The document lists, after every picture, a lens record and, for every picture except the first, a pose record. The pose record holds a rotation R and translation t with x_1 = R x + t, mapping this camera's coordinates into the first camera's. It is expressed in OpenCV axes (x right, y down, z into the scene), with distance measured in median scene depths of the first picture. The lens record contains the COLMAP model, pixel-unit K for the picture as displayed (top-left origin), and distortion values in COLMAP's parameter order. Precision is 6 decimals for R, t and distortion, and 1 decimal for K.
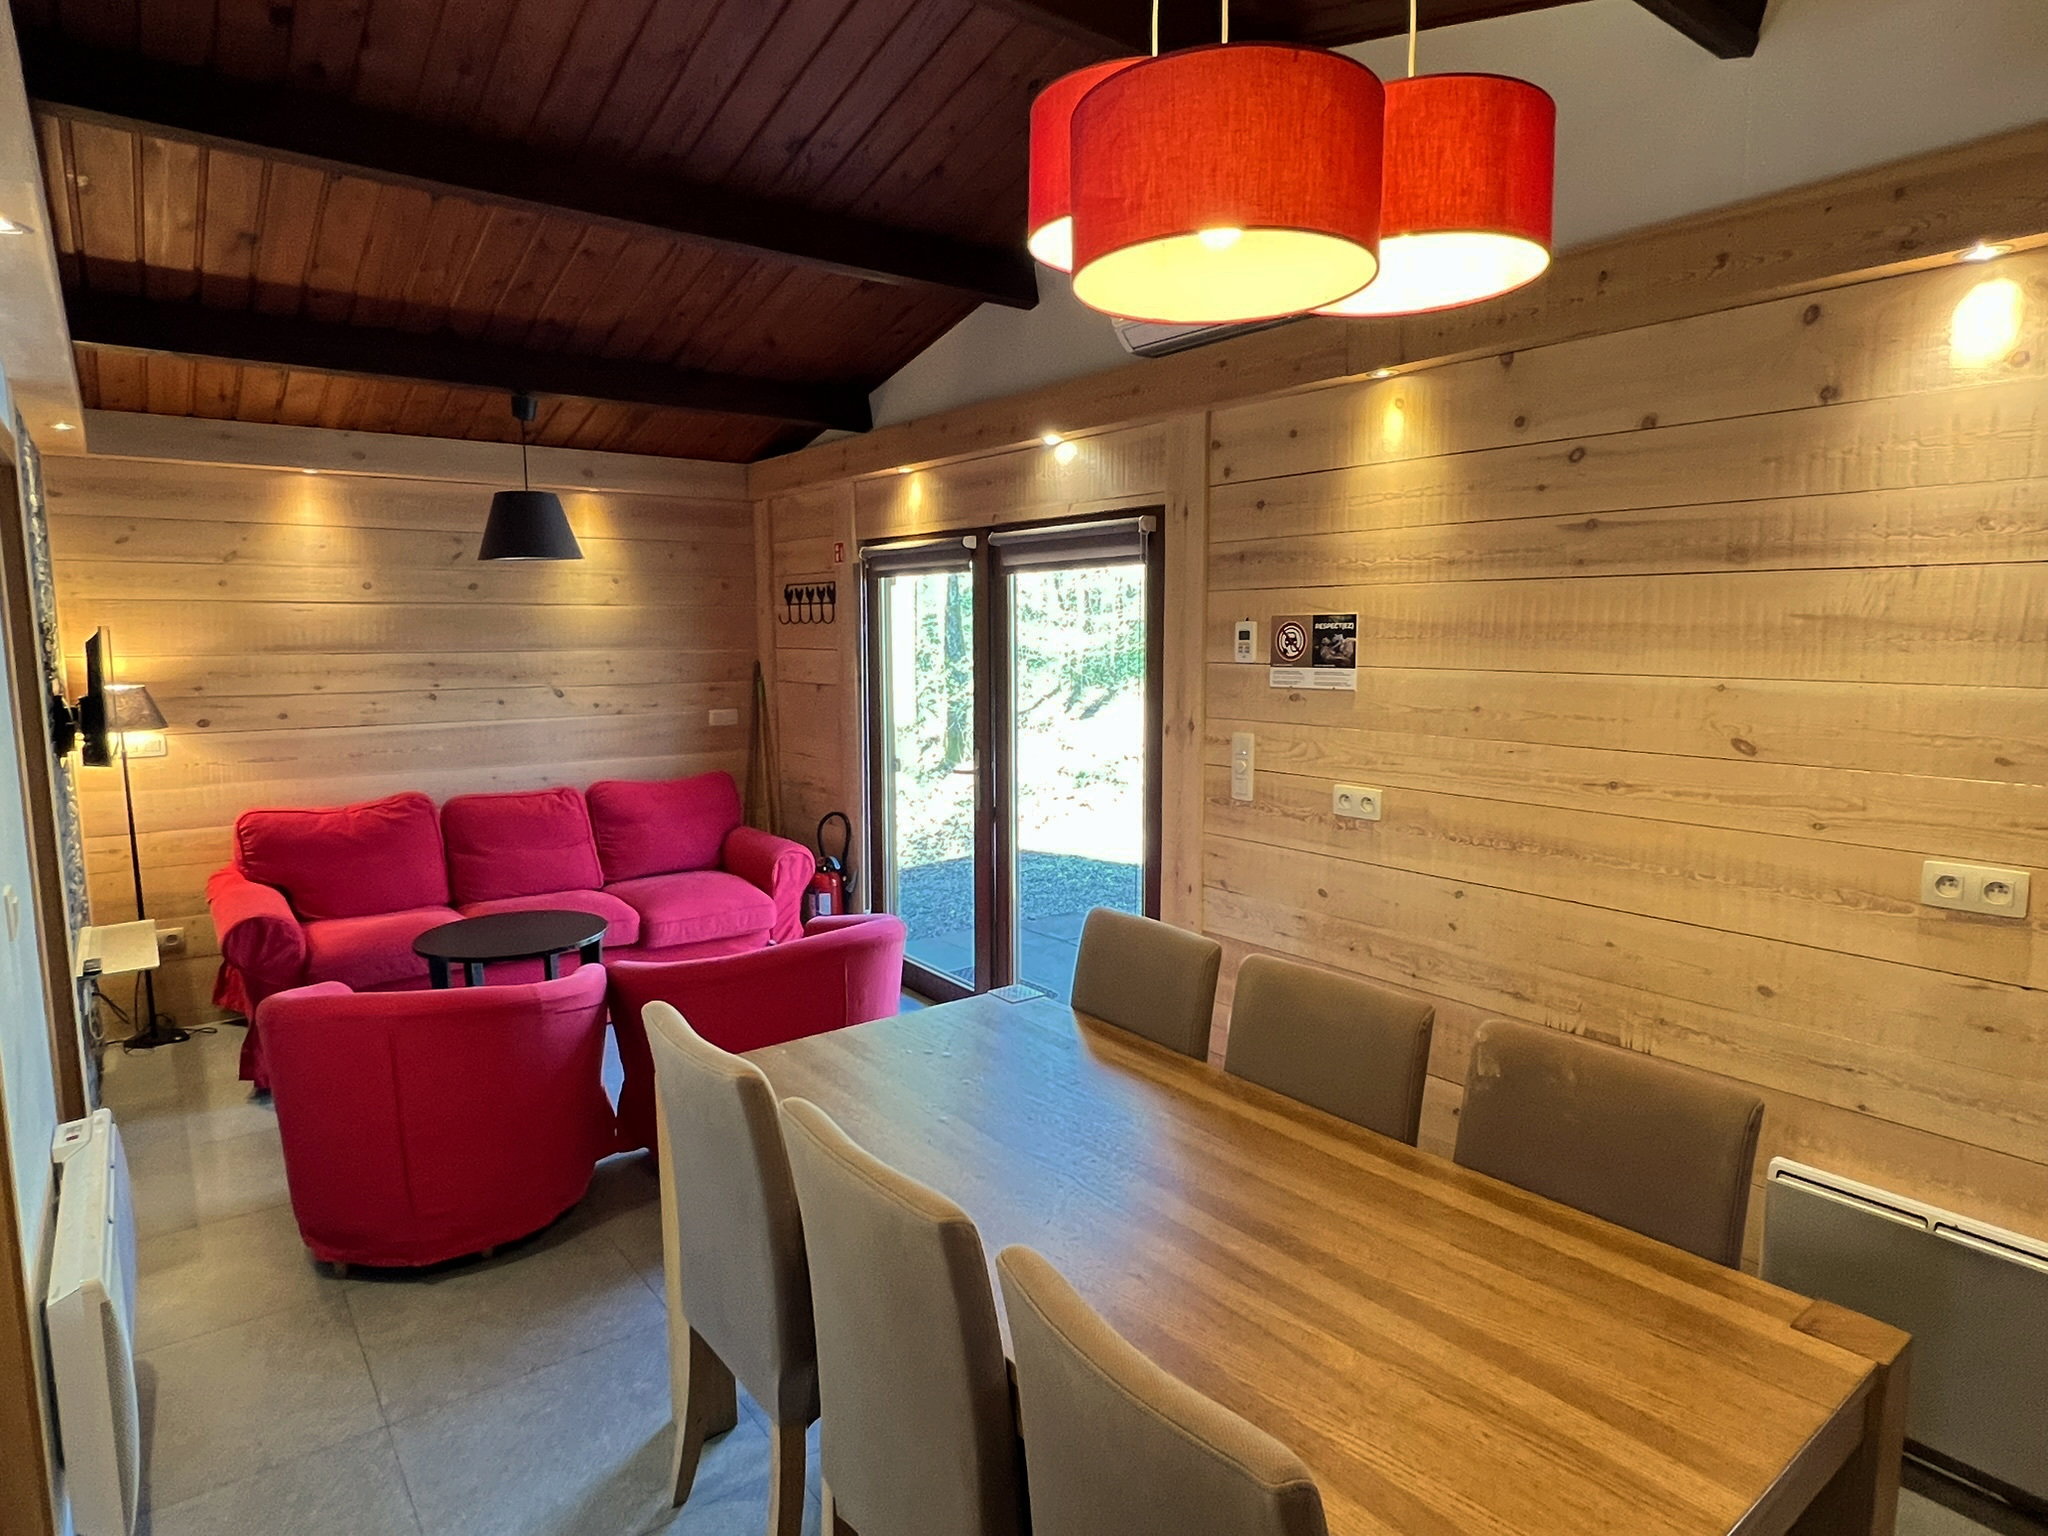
lens RADIAL K [[1153.7, 0, 1010.6], [0, 1153.7, 773.2], [0, 0, 1]] dist [-0.003472, 0.000788]
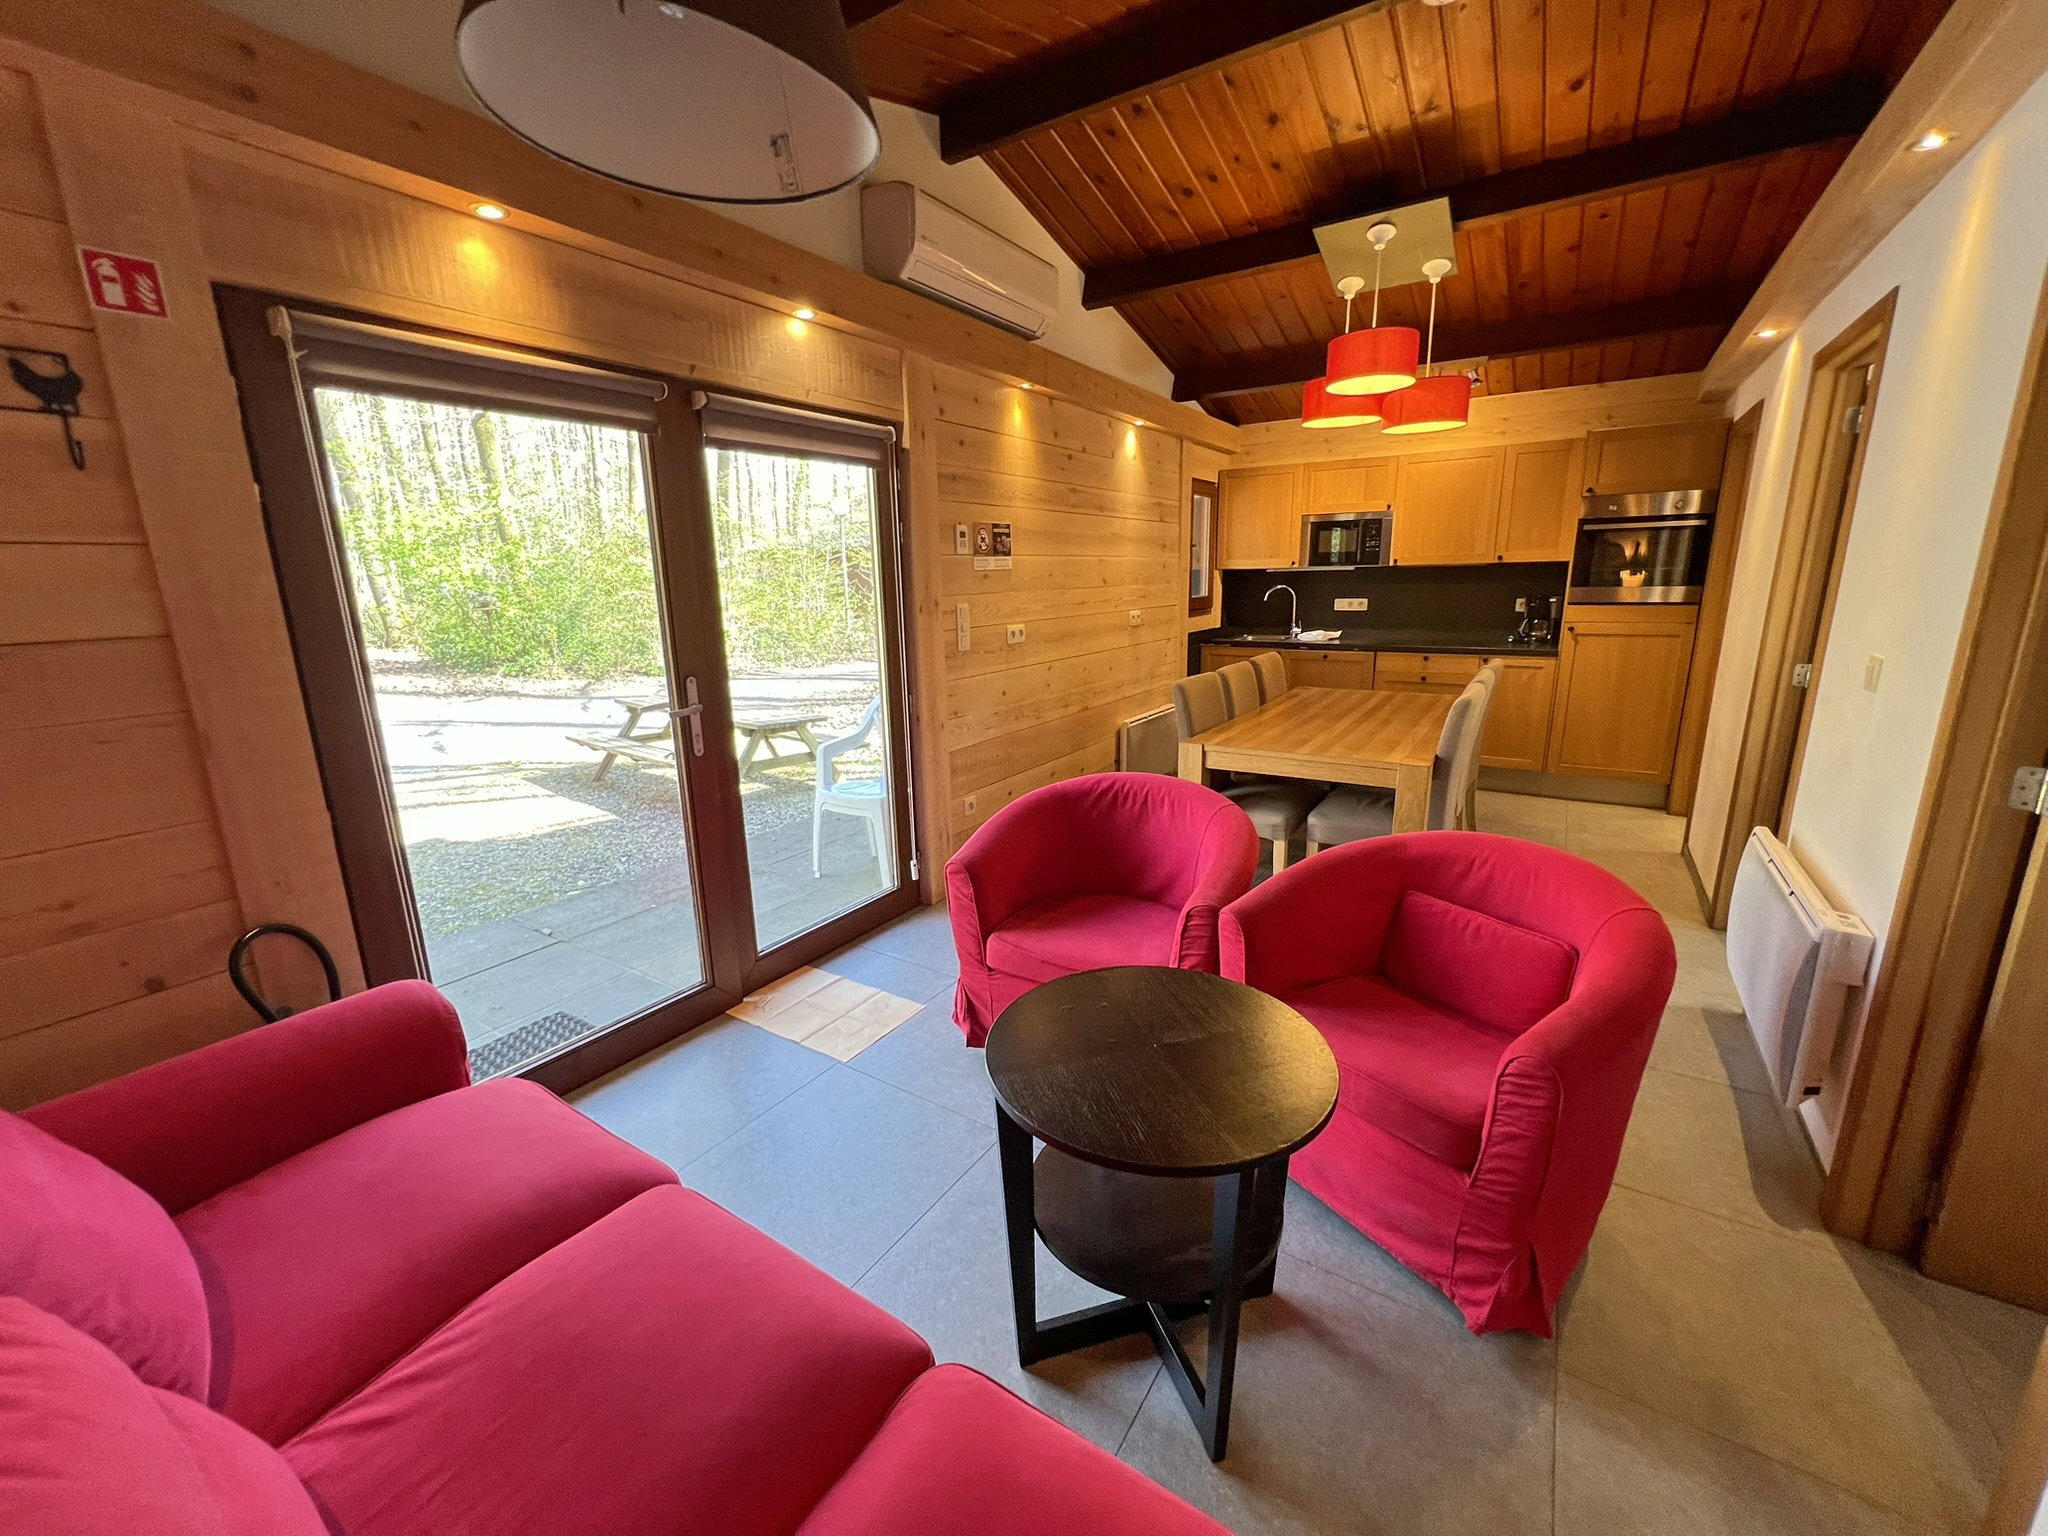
lens RADIAL K [[819.6, 0, 1023.4], [0, 819.6, 767.1], [0, 0, 1]] dist [-0.001756, -0.000044]
pose [[-0.339753, -0.206566, 0.917550, -0.597548], [0.140818, 0.953414, 0.266783, -0.075716], [-0.929913, 0.219848, -0.294837, 0.934142]]
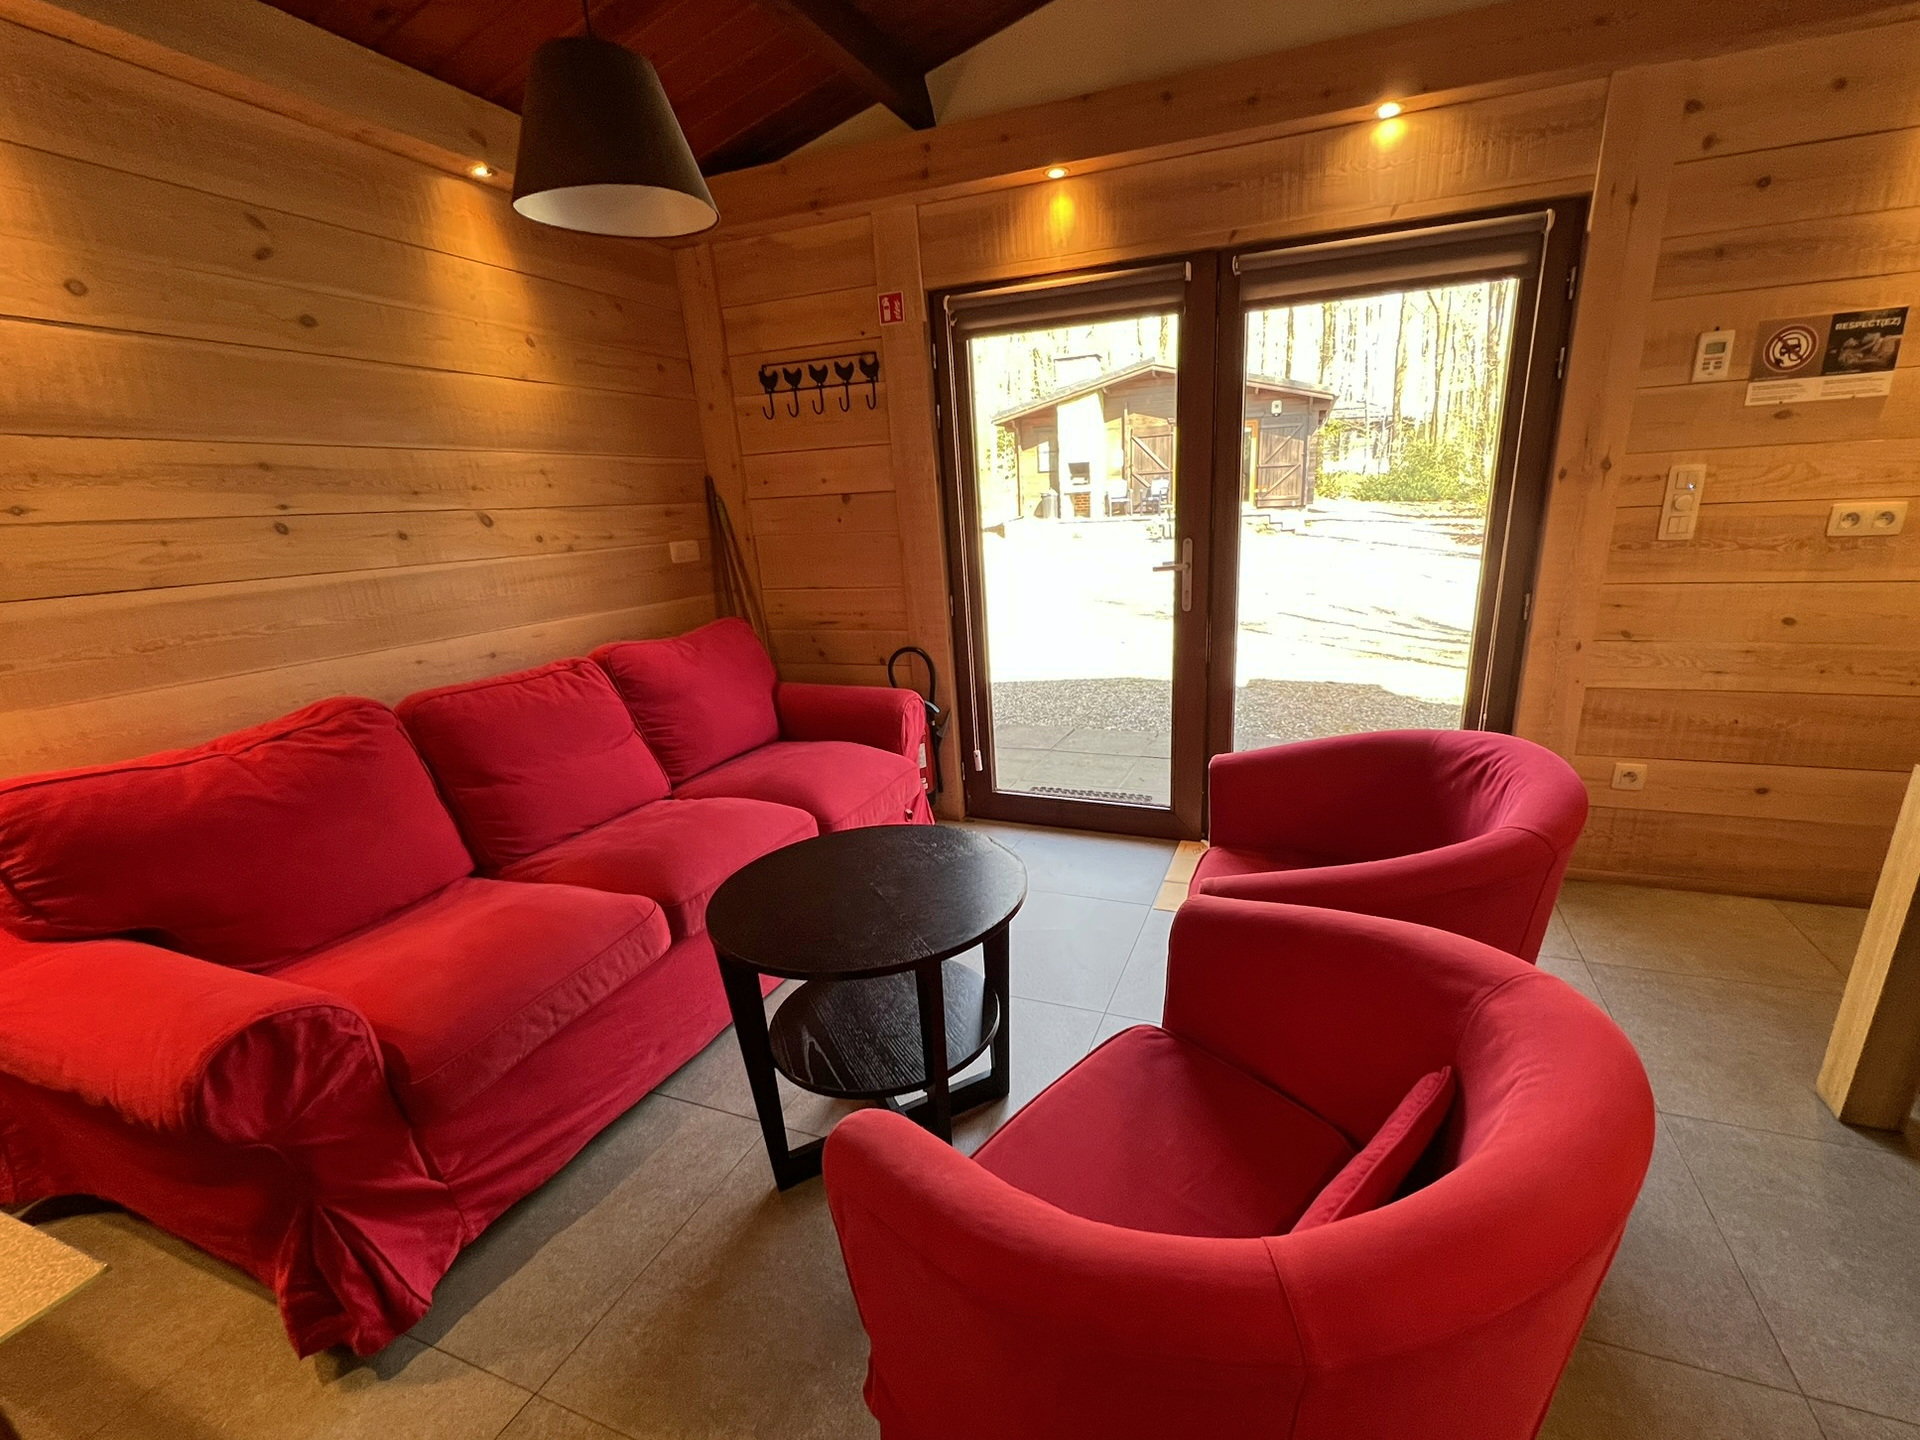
lens RADIAL K [[816.5, 0, 1015.4], [0, 816.5, 761.5], [0, 0, 1]] dist [-0.001651, 0.000260]
pose [[0.843150, -0.200775, 0.498786, -0.460481], [0.111678, 0.972829, 0.202810, 0.002958], [-0.525953, -0.115296, 0.842663, 0.514489]]
